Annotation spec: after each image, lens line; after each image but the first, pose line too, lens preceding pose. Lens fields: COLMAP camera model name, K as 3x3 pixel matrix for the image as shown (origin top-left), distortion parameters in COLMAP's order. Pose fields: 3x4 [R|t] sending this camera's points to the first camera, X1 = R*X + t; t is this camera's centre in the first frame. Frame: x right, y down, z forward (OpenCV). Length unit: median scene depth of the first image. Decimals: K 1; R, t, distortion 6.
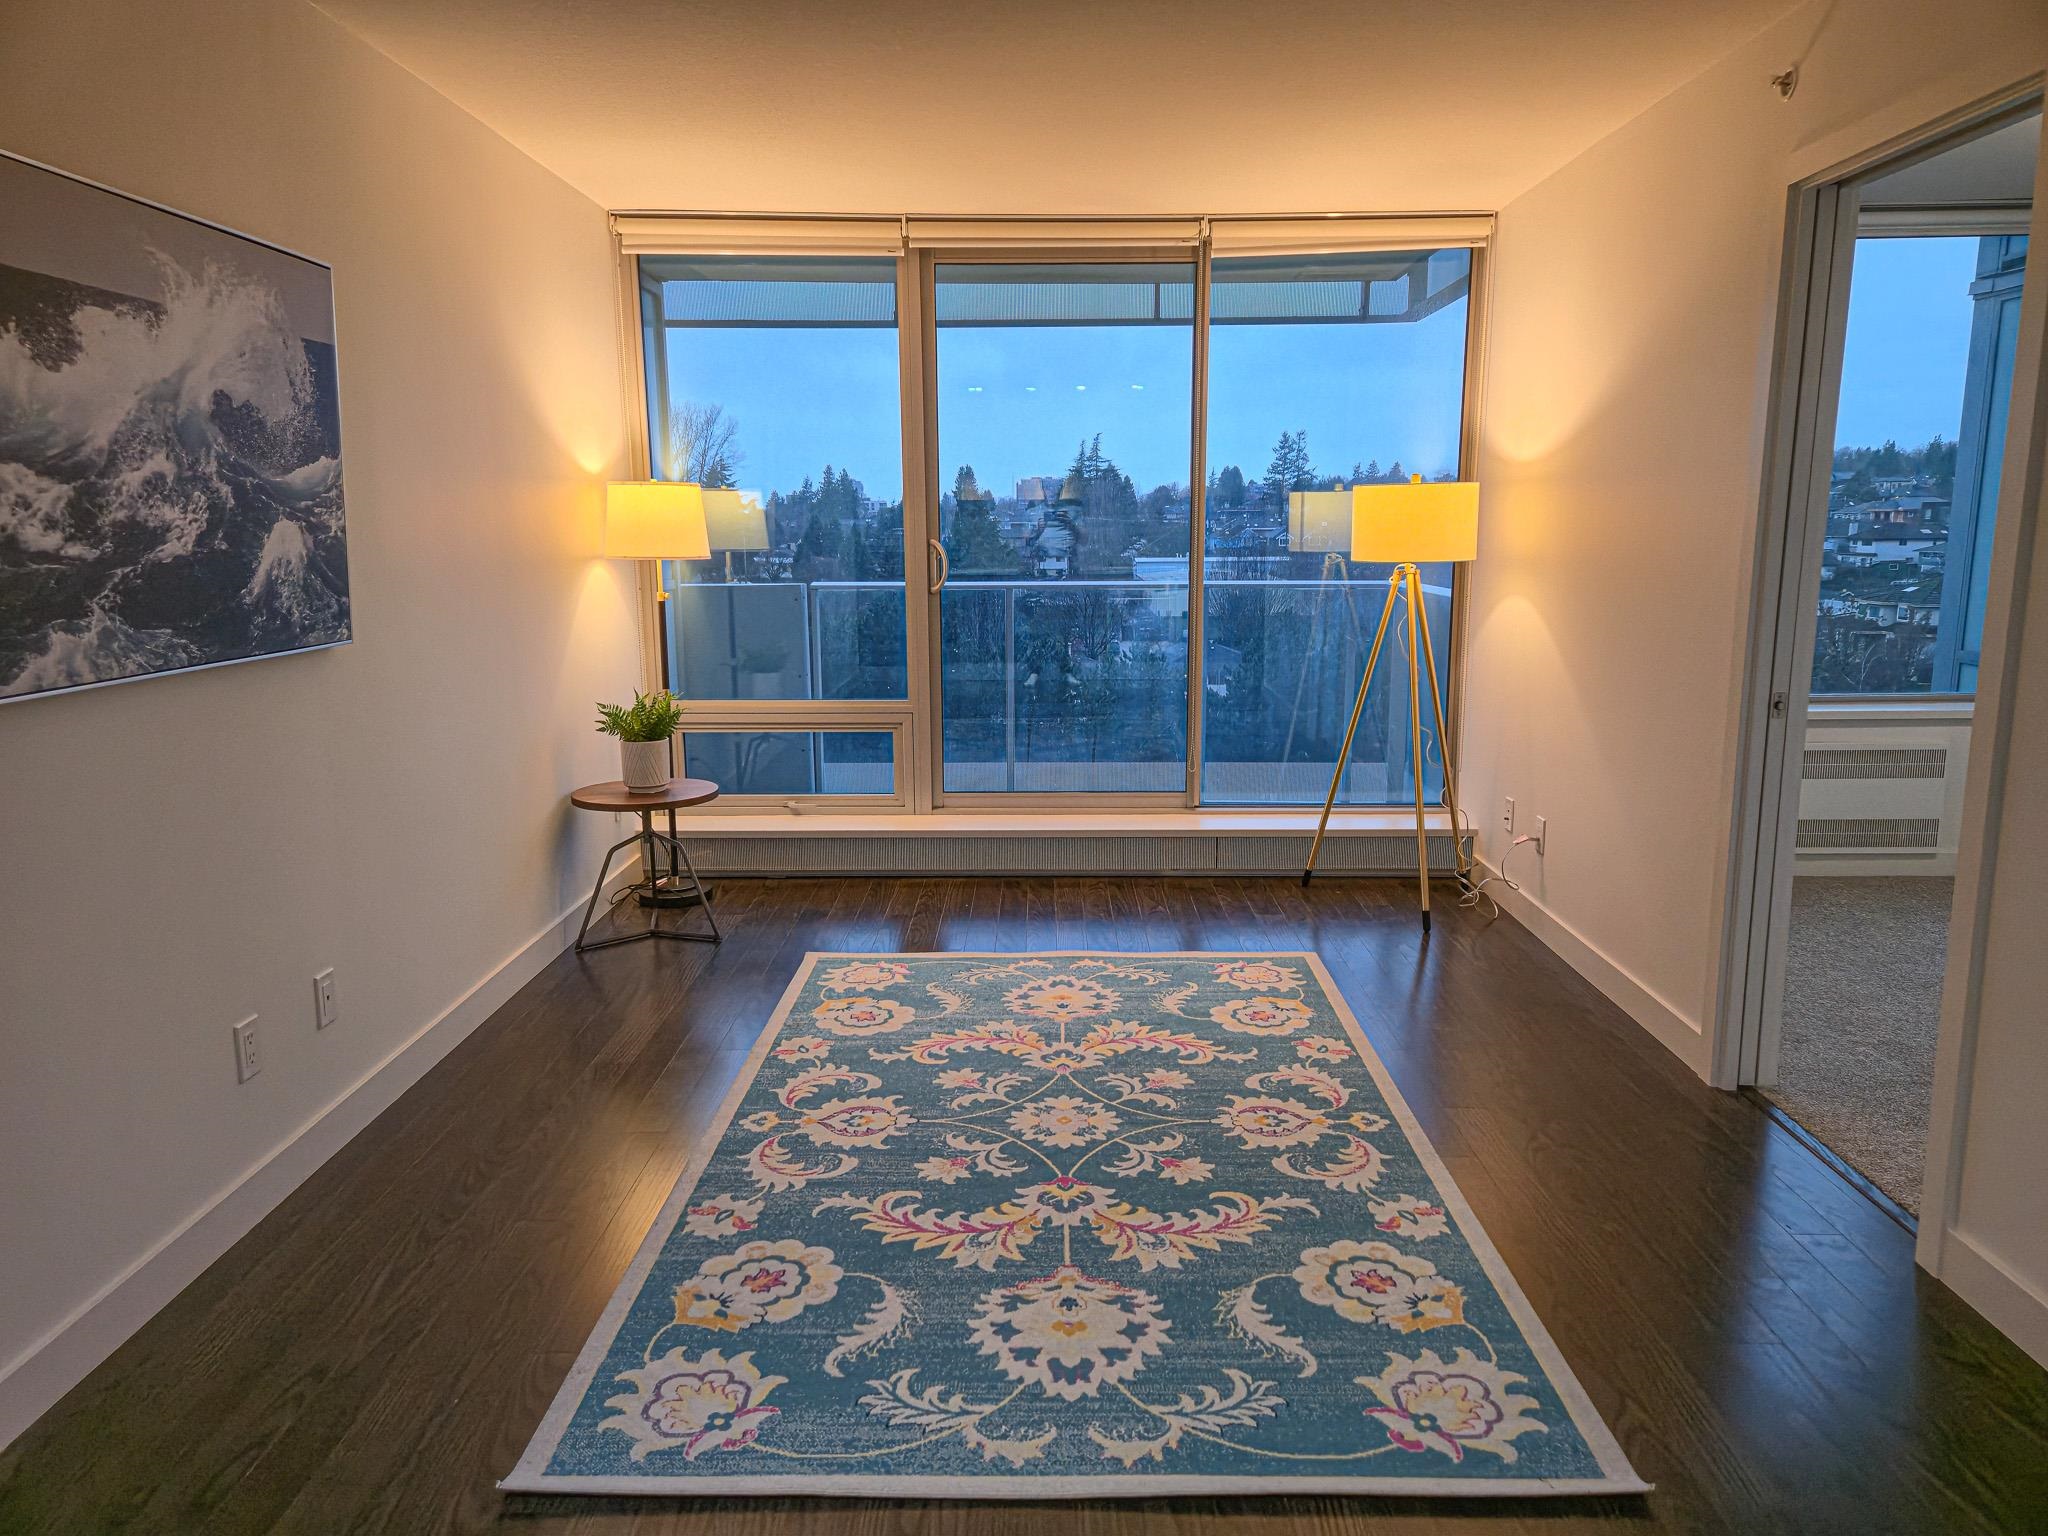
lens RADIAL K [[1362.1, 0, 1032.6], [0, 1362.1, 761.0], [0, 0, 1]] dist [0.085408, -0.072188]
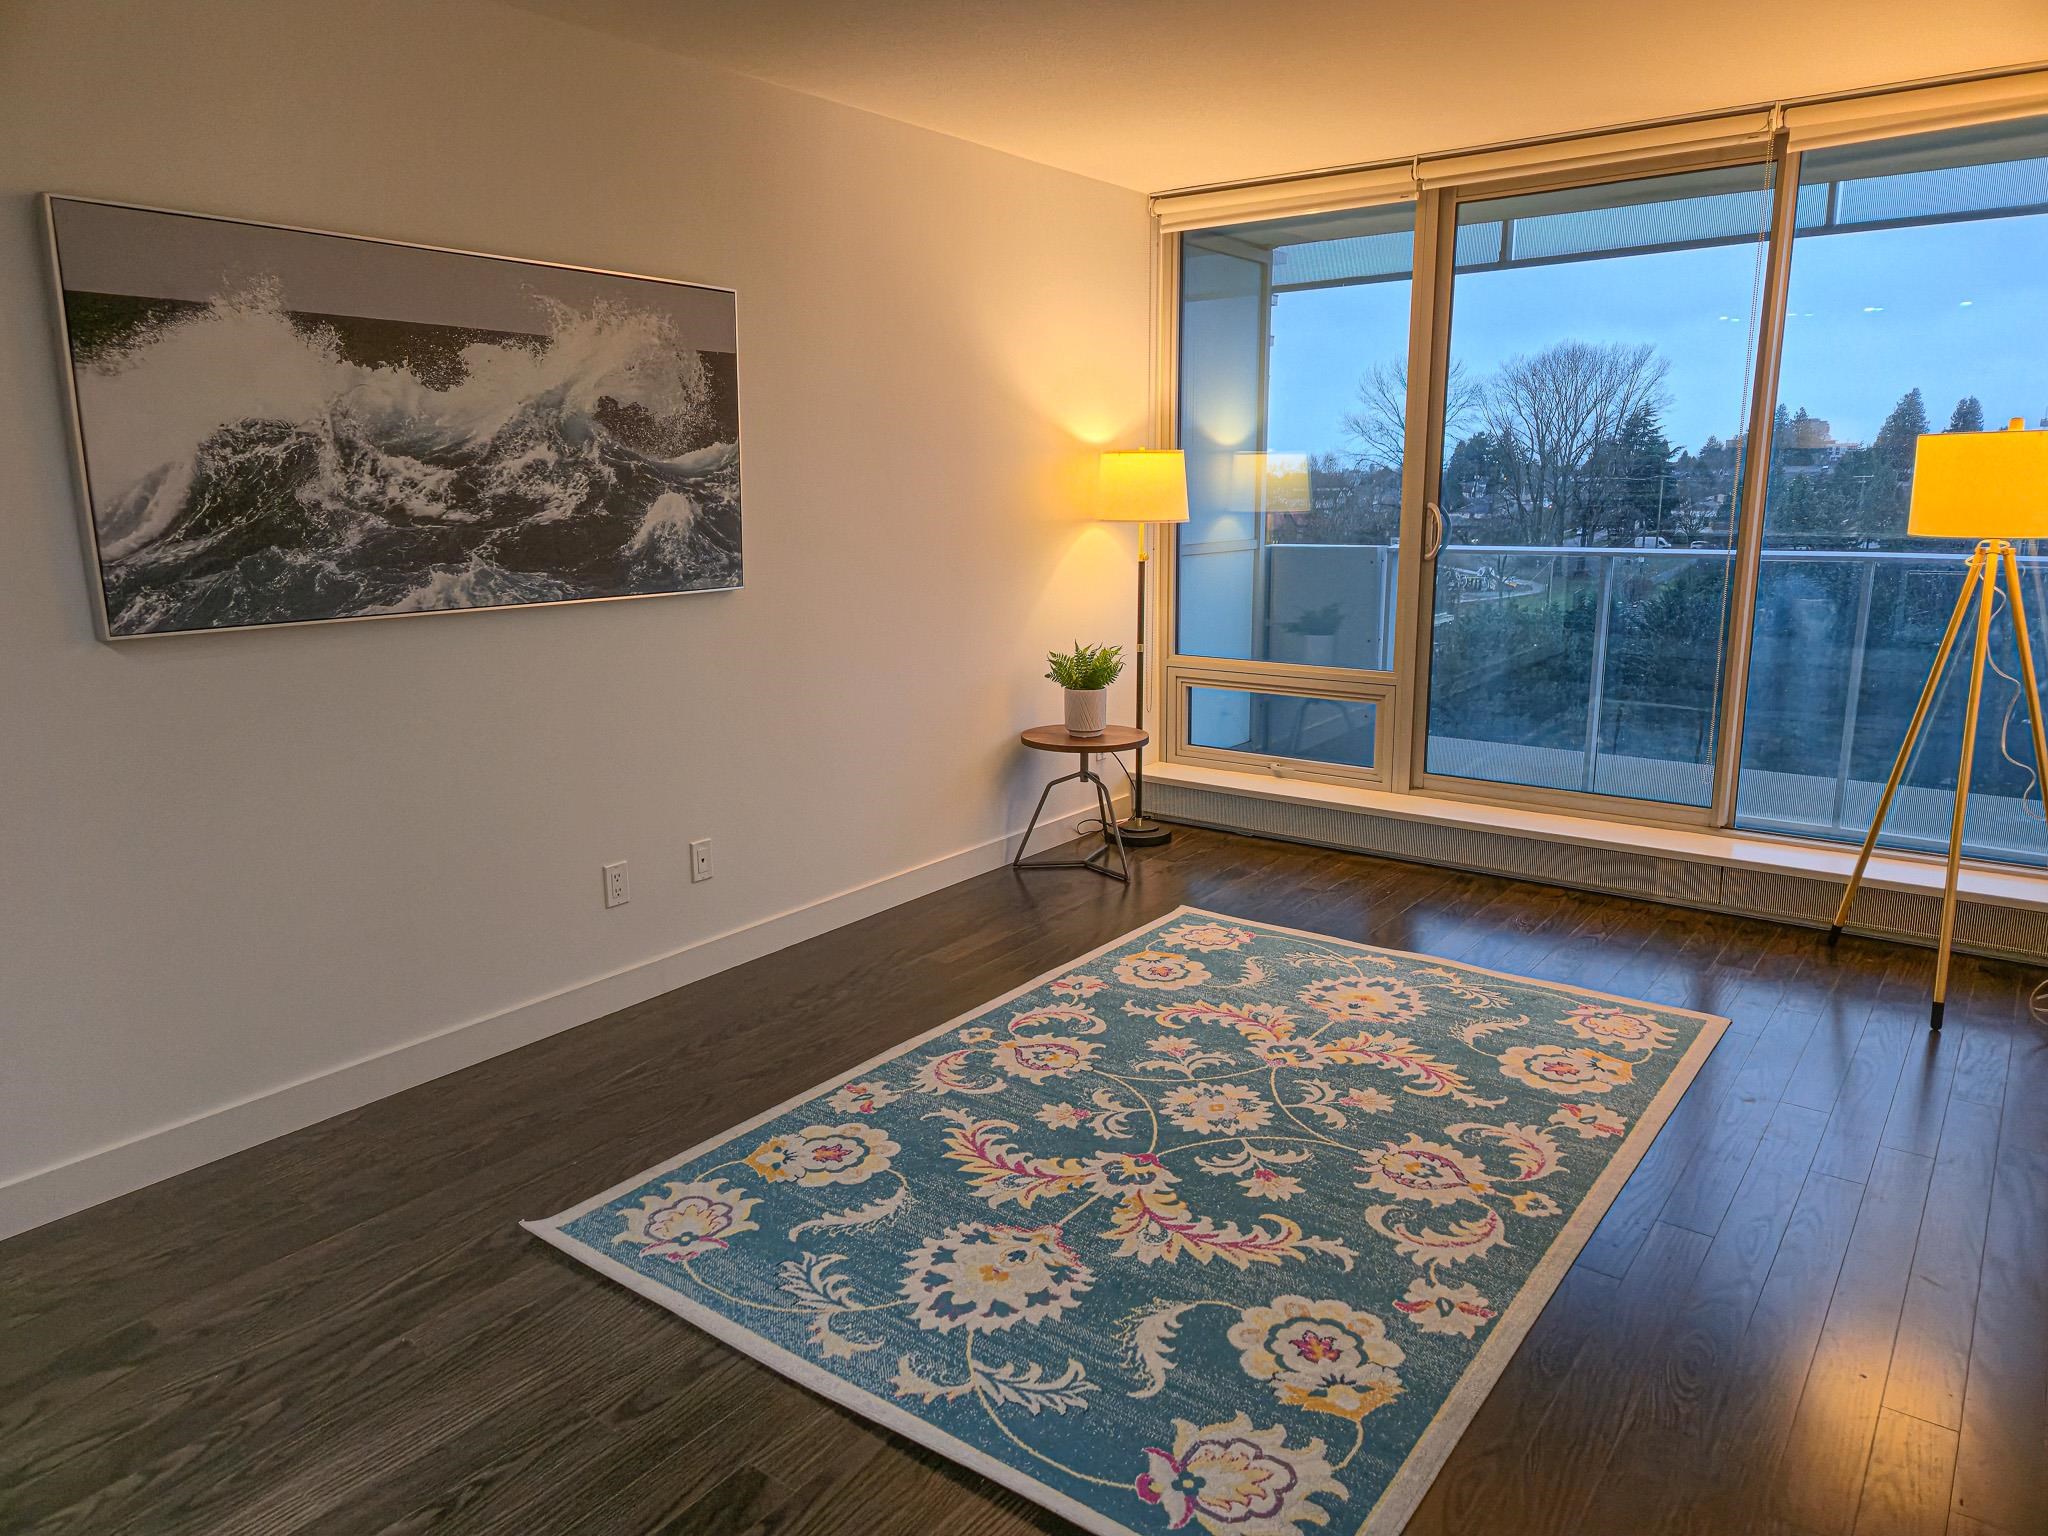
lens RADIAL K [[1362.1, 0, 1032.6], [0, 1362.1, 761.0], [0, 0, 1]] dist [0.085408, -0.072188]
pose [[0.806912, 0.116985, -0.578971, 0.555298], [-0.097827, 0.993122, 0.064326, -0.040982], [0.582514, 0.004733, 0.812807, 0.153920]]
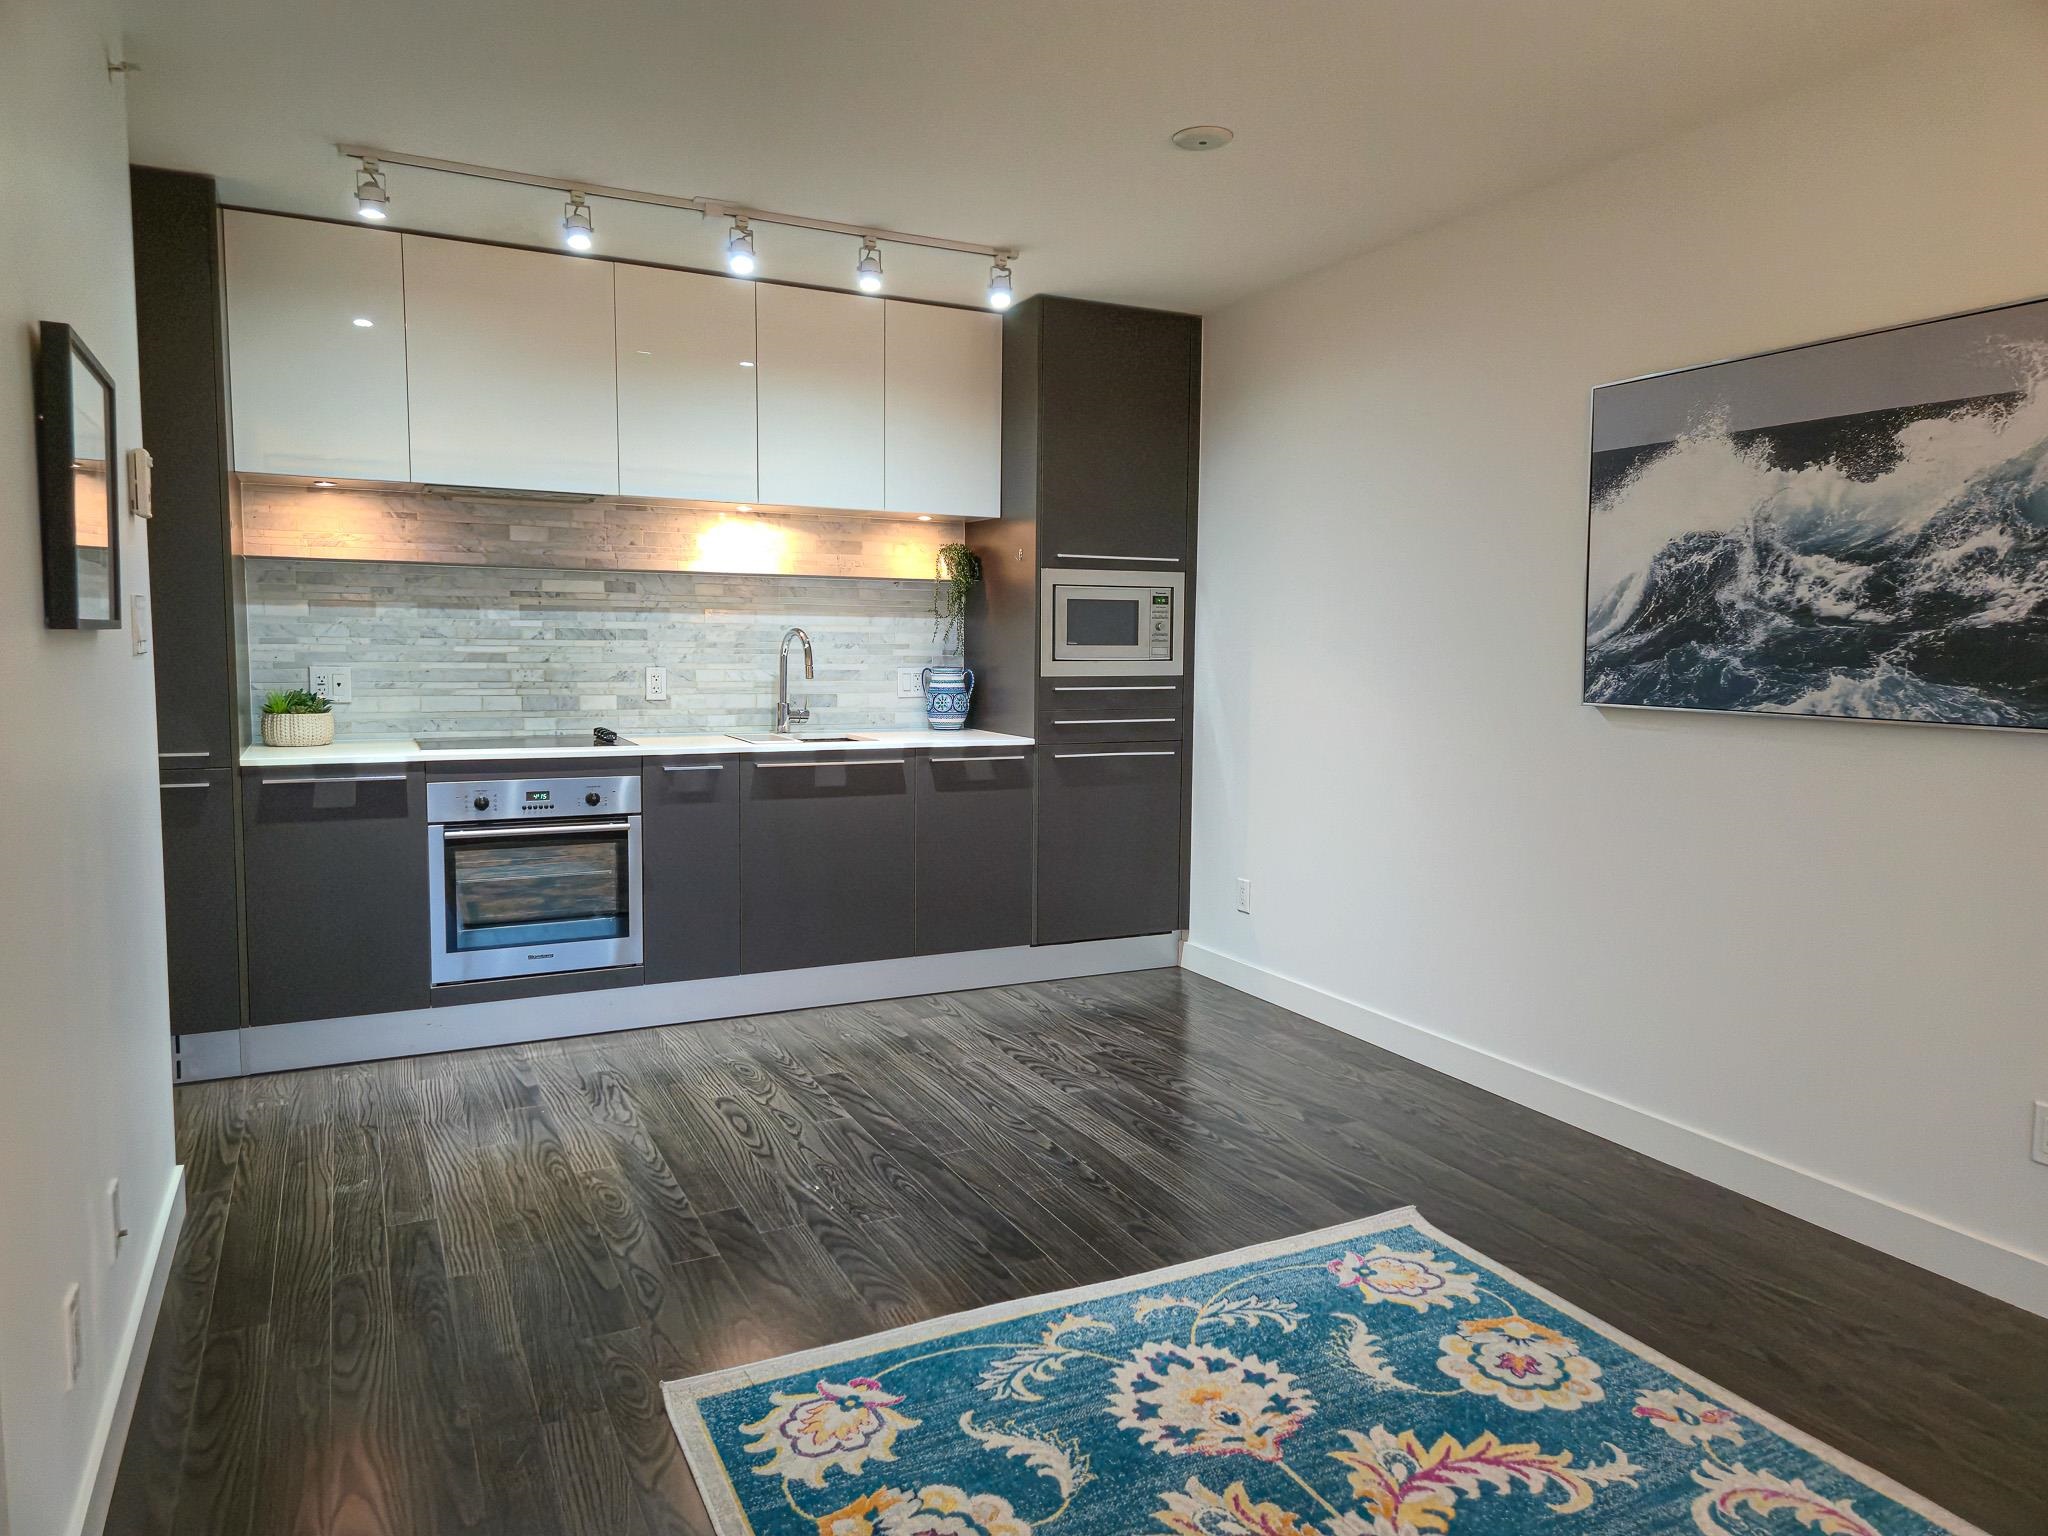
lens RADIAL K [[1362.1, 0, 1032.6], [0, 1362.1, 761.0], [0, 0, 1]] dist [0.085408, -0.072188]
pose [[-0.890835, 0.035808, -0.452913, 0.512872], [-0.085164, 0.966057, 0.243887, -0.228664], [0.446273, 0.255835, -0.857548, 1.522445]]
